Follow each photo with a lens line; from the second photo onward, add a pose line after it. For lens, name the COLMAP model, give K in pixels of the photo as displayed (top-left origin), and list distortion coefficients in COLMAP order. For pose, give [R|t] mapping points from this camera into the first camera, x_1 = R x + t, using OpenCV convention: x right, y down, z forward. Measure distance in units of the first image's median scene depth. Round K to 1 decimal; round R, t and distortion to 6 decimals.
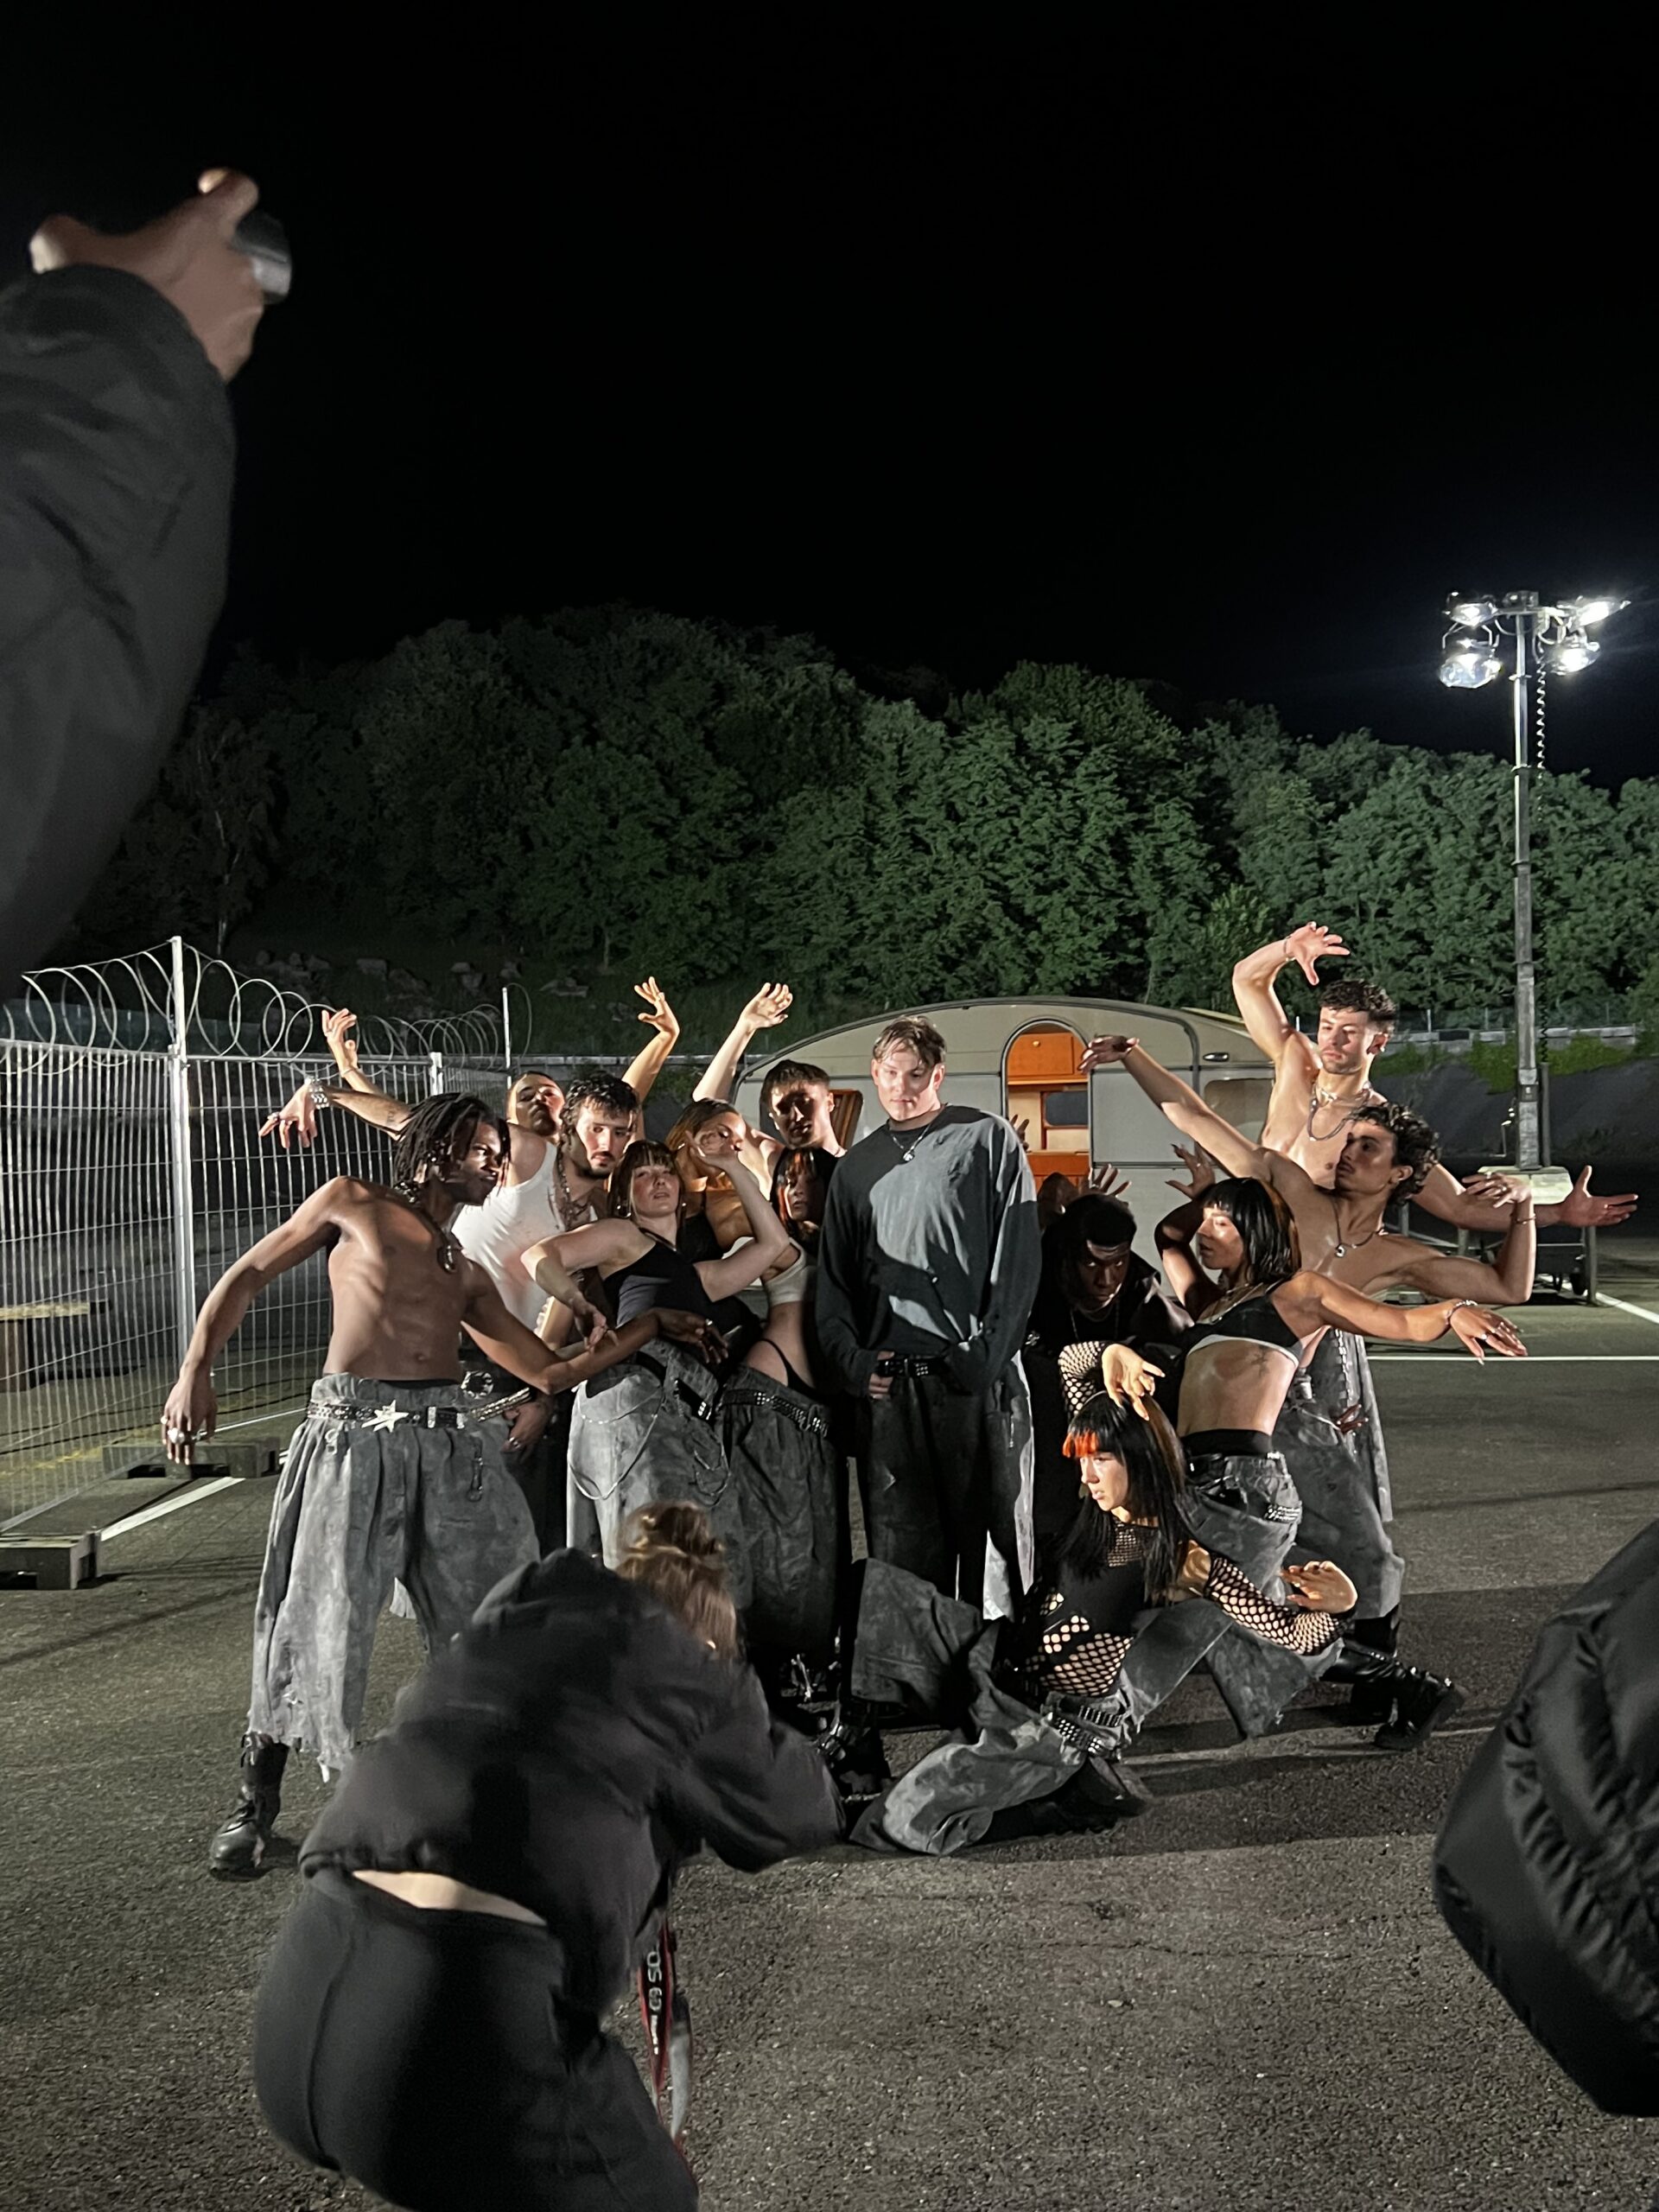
lens RADIAL K [[2127.6, 0, 830.1], [0, 2127.6, 1103.0], [0, 0, 1]] dist [-0.000128, 0.000000]
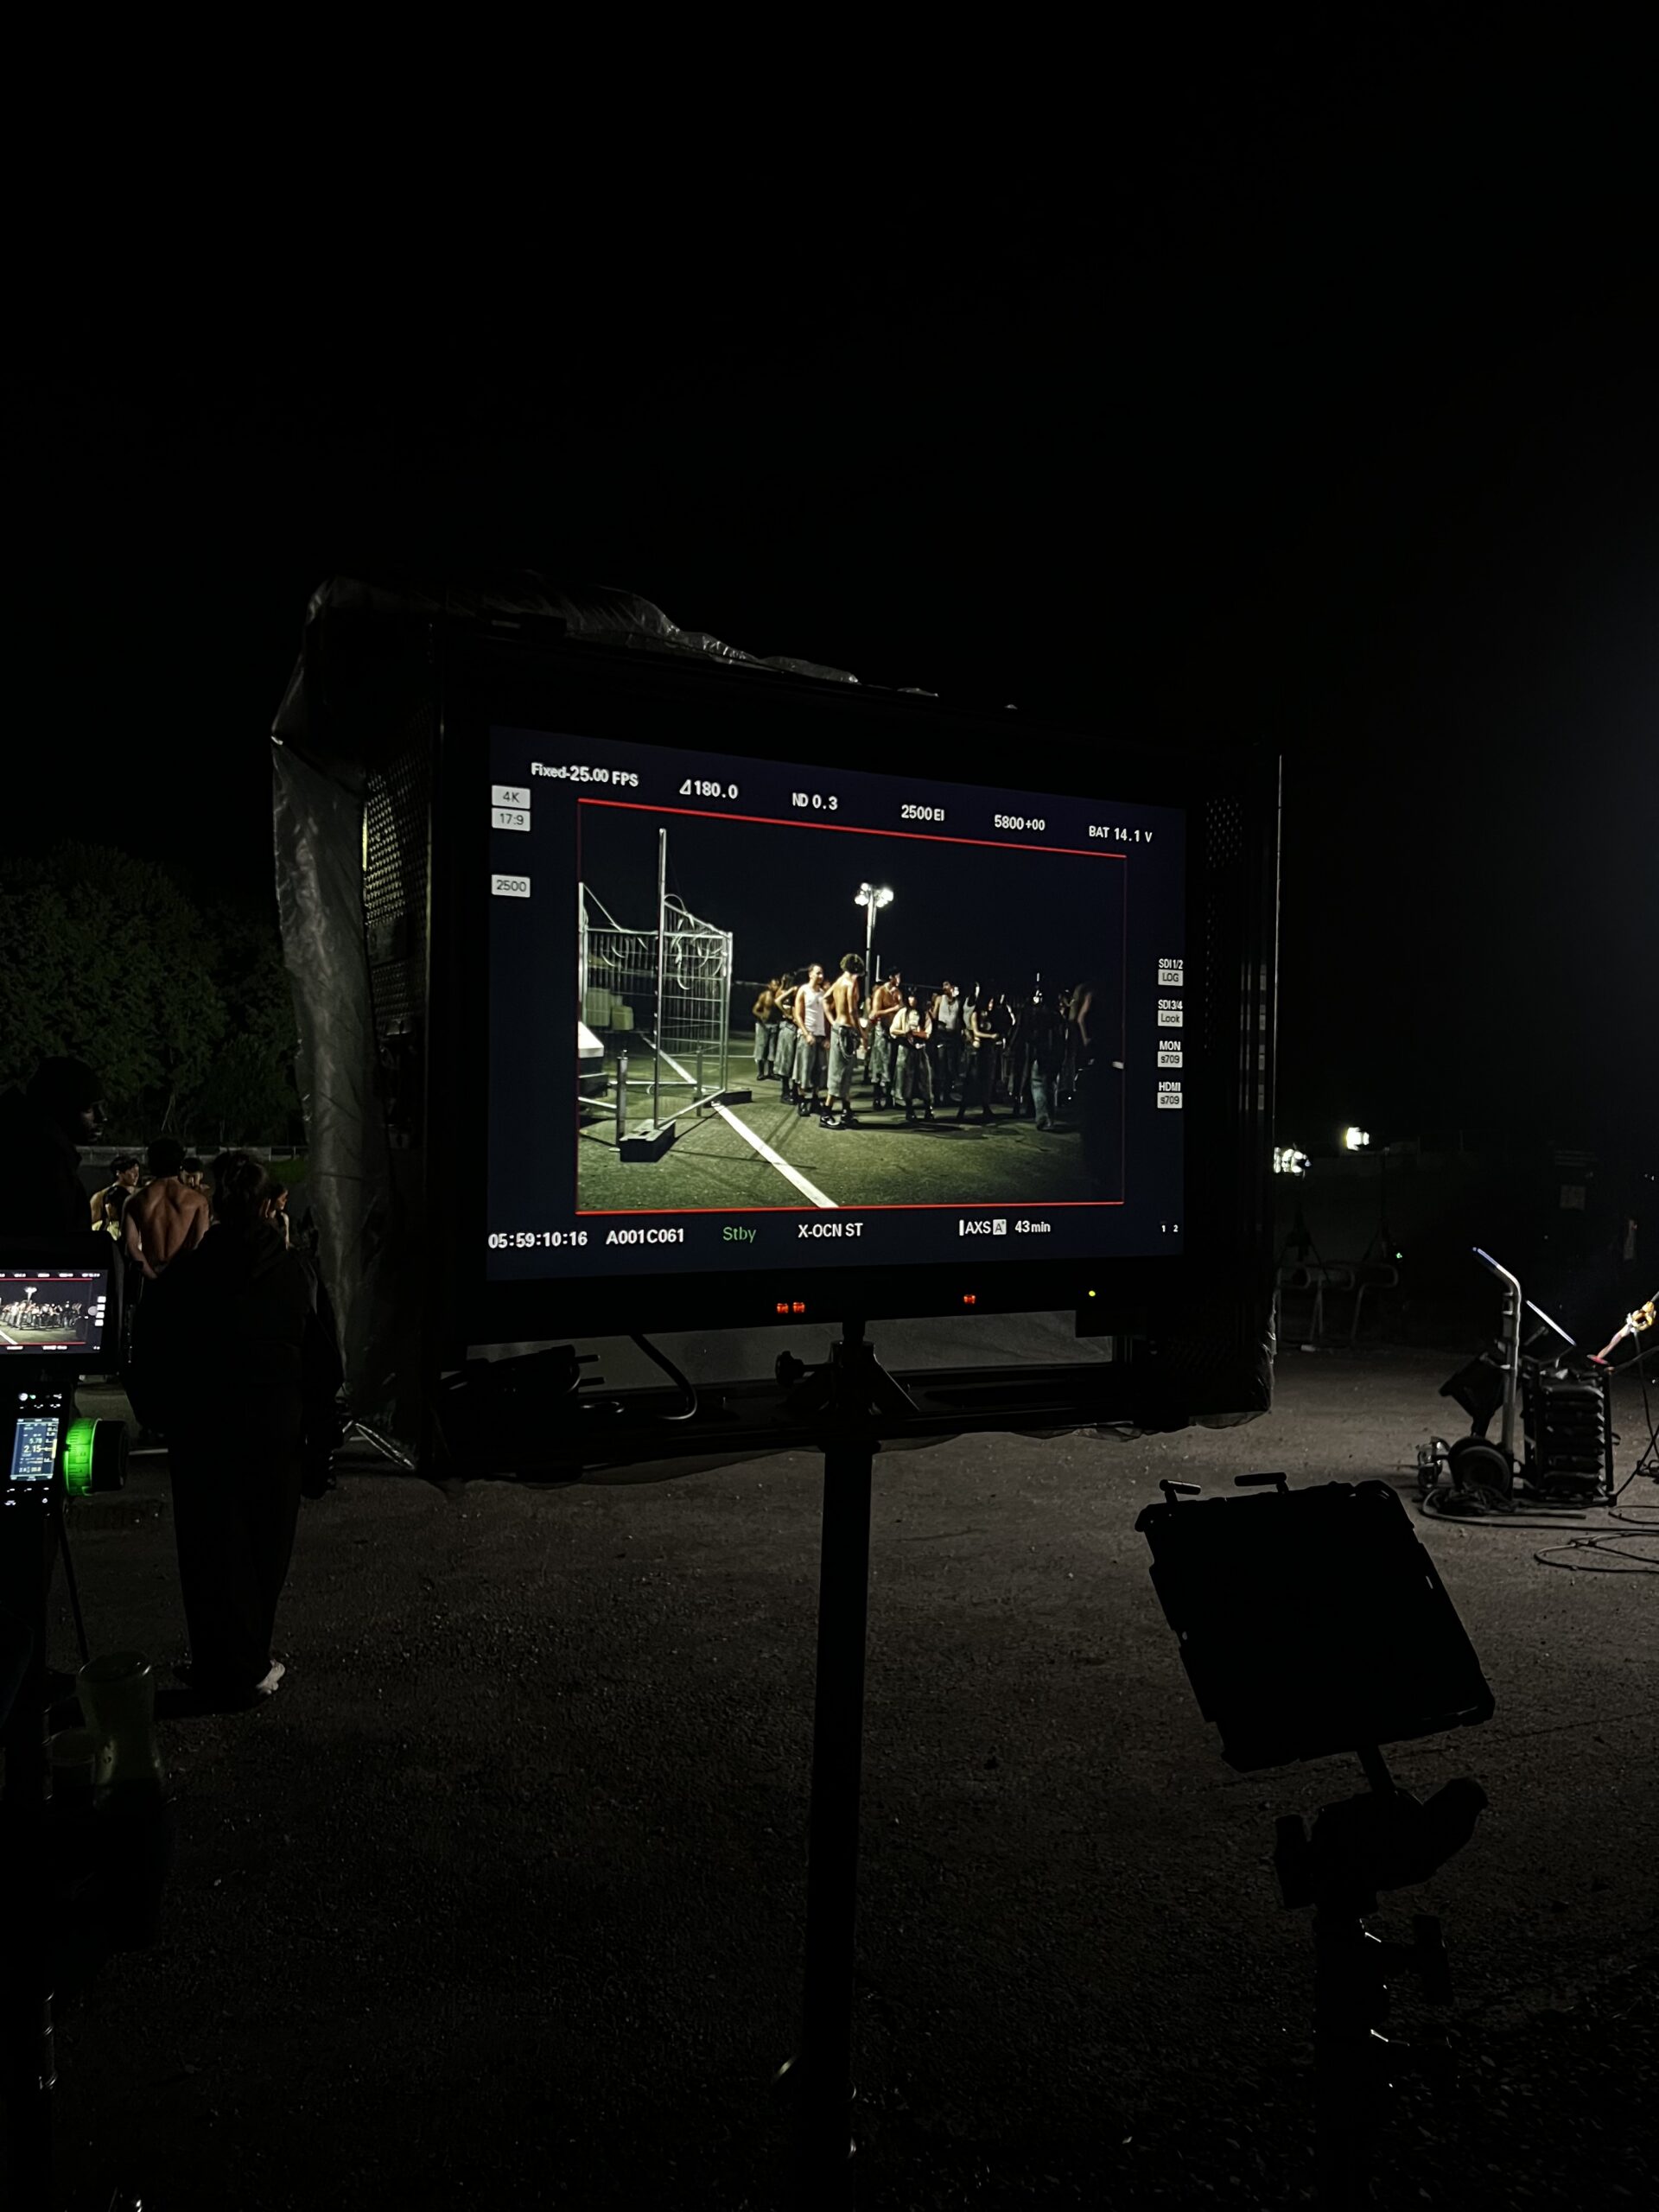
lens RADIAL K [[1692.9, 0, 831.5], [0, 1692.9, 1116.1], [0, 0, 1]] dist [0.007036, -0.000015]
pose [[0.836687, 0.048704, 0.545512, -0.077740], [-0.010704, 0.997302, -0.072624, 0.023212], [-0.547577, 0.054924, 0.834951, -0.086370]]
